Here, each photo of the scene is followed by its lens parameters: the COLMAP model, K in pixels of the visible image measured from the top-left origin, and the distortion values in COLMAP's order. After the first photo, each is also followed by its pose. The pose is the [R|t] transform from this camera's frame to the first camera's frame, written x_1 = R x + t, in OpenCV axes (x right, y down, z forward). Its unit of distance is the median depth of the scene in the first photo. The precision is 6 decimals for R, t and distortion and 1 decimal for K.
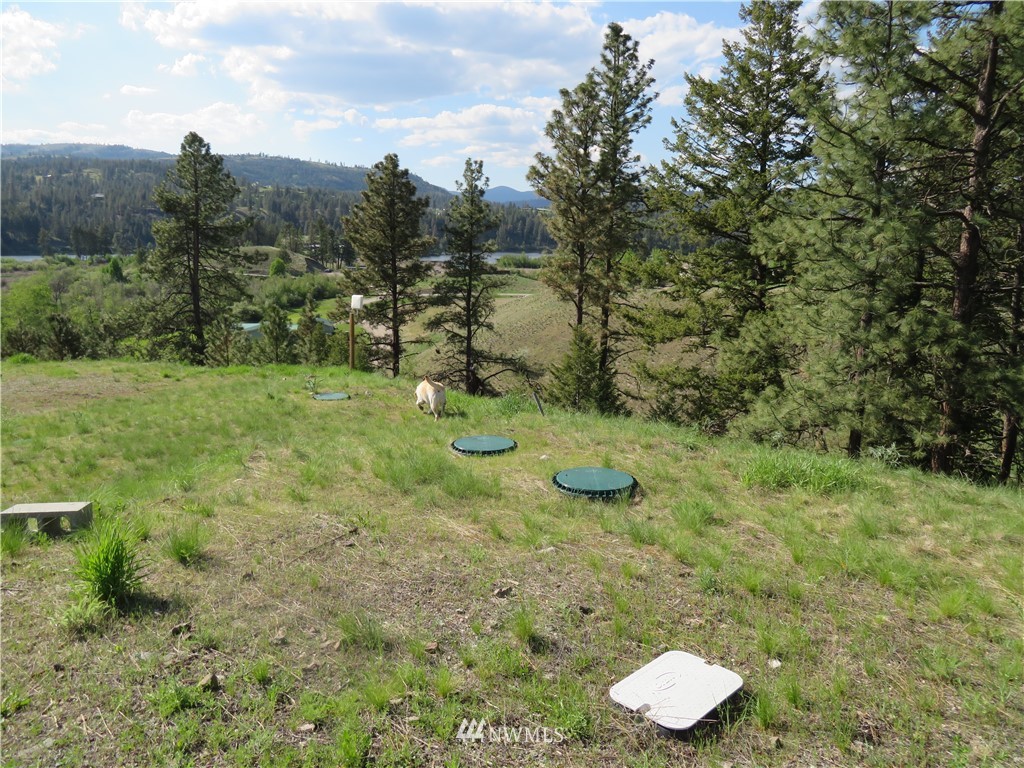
lens RADIAL K [[760.3, 0, 520.2], [0, 760.3, 380.1], [0, 0, 1]] dist [0.032940, -0.002789]
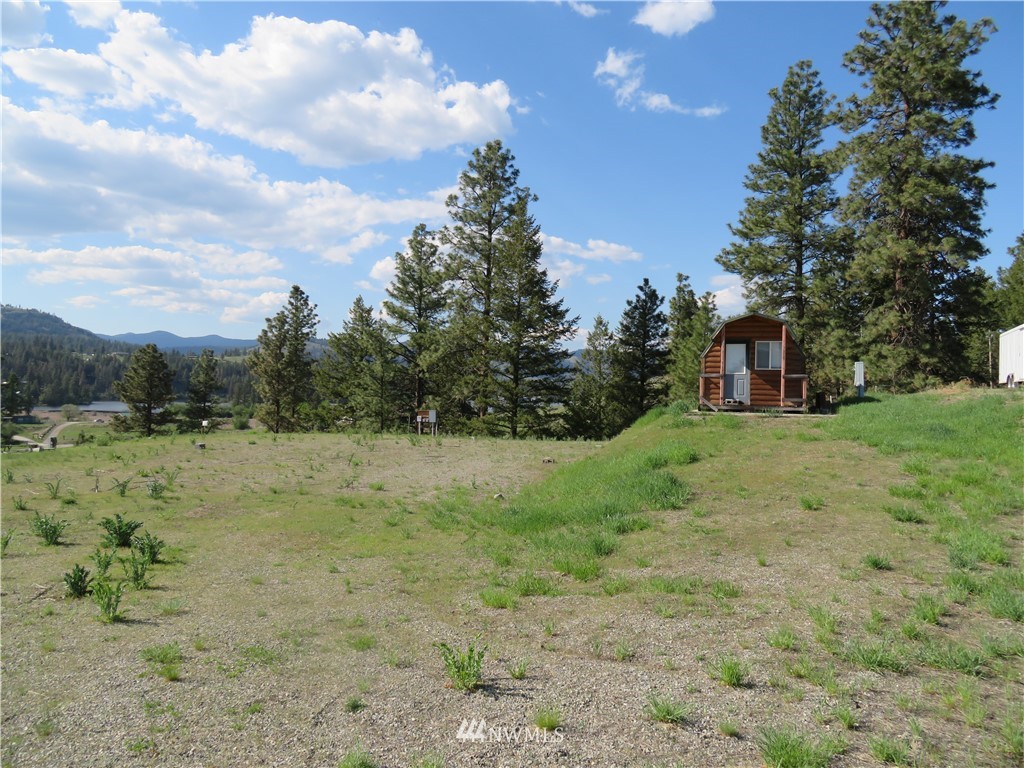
lens RADIAL K [[760.3, 0, 520.2], [0, 760.3, 380.1], [0, 0, 1]] dist [0.032940, -0.002789]
pose [[0.913615, 0.013919, 0.406343, -0.130681], [0.064559, 0.981768, -0.178782, 0.135868], [-0.401423, 0.189571, 0.896059, -0.861846]]
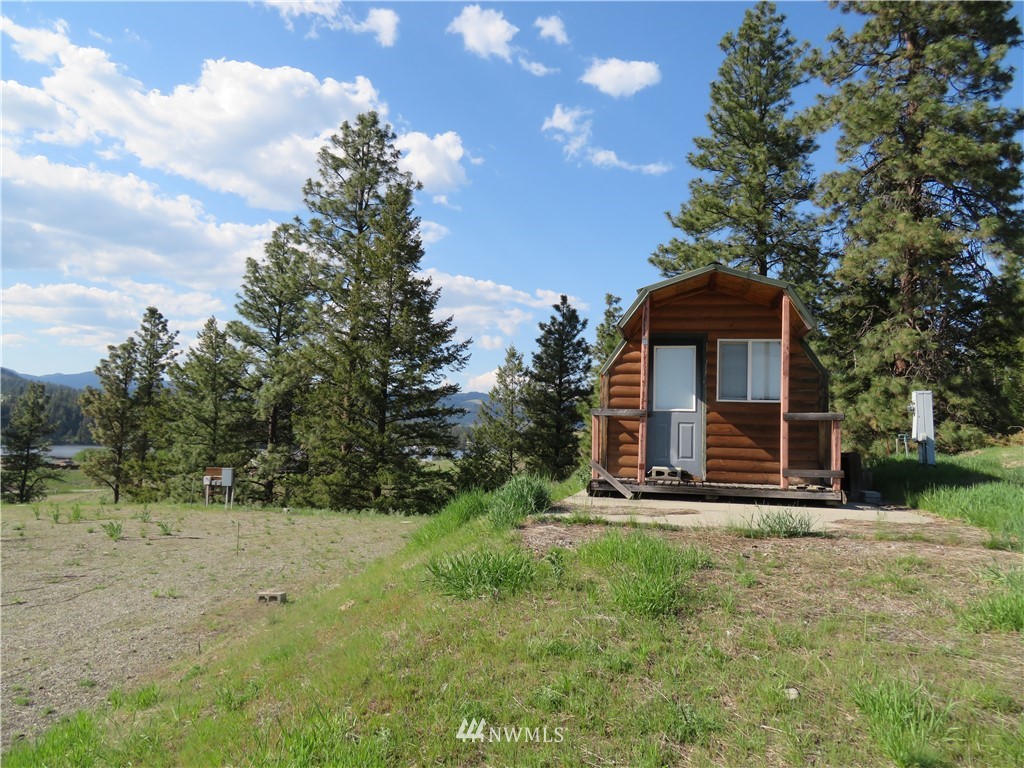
lens RADIAL K [[760.3, 0, 520.2], [0, 760.3, 380.1], [0, 0, 1]] dist [0.032940, -0.002789]
pose [[0.882280, 0.053542, 0.467669, 0.063714], [0.065353, 0.969956, -0.234338, 0.090694], [-0.466166, 0.237315, 0.852274, -0.634533]]
